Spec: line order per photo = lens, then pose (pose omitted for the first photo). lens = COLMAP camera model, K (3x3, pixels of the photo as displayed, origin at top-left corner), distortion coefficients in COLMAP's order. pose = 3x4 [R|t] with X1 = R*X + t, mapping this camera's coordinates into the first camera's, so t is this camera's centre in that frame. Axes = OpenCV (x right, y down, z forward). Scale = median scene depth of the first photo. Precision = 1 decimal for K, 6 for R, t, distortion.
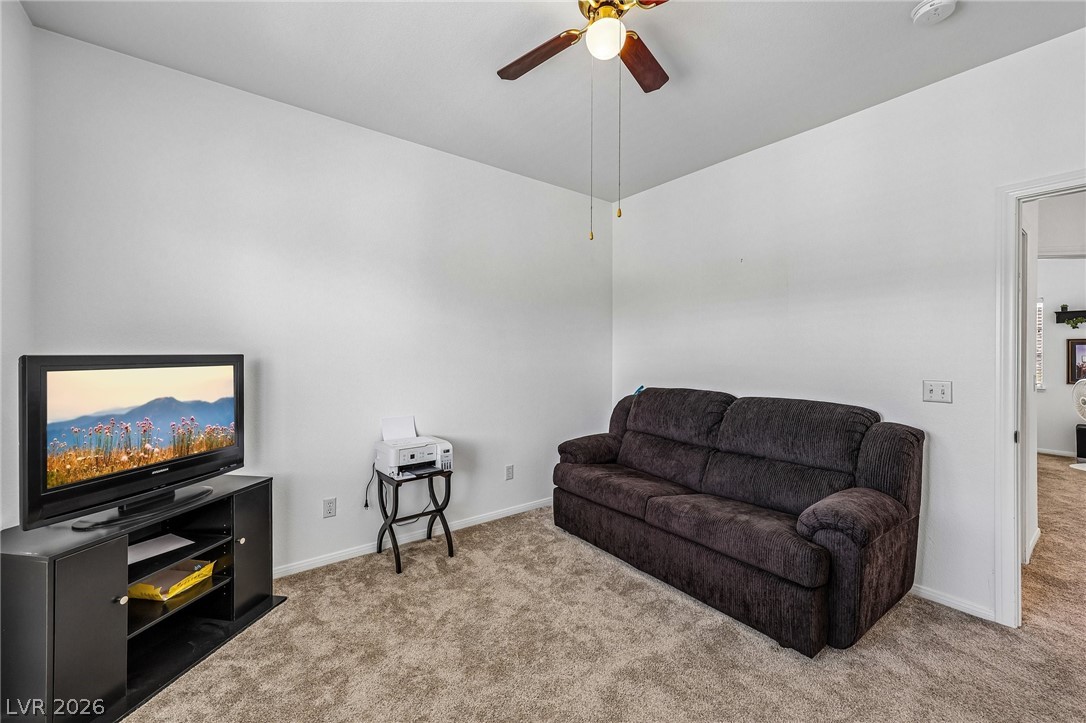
lens RADIAL K [[435.5, 0, 542.1], [0, 435.5, 358.3], [0, 0, 1]] dist [0.007216, 0.000202]
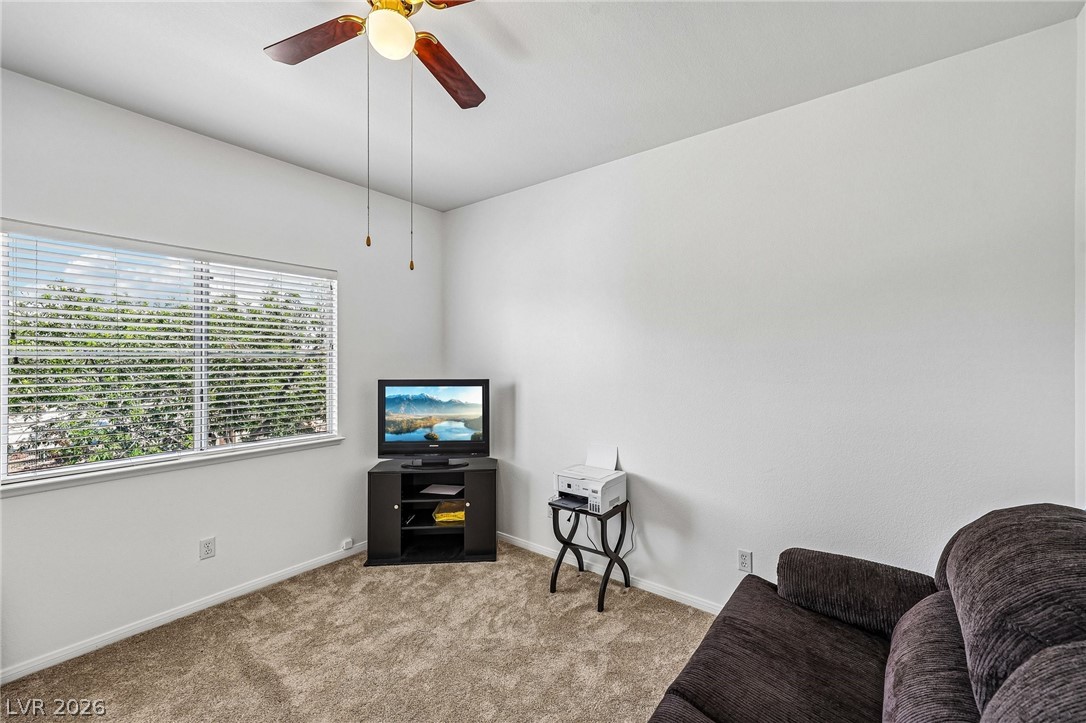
lens RADIAL K [[435.5, 0, 542.1], [0, 435.5, 358.3], [0, 0, 1]] dist [0.007216, 0.000202]
pose [[0.265198, -0.000884, -0.964194, 0.791311], [-0.015093, 0.999873, -0.005068, -0.076434], [0.964076, 0.015897, 0.265151, 0.804497]]
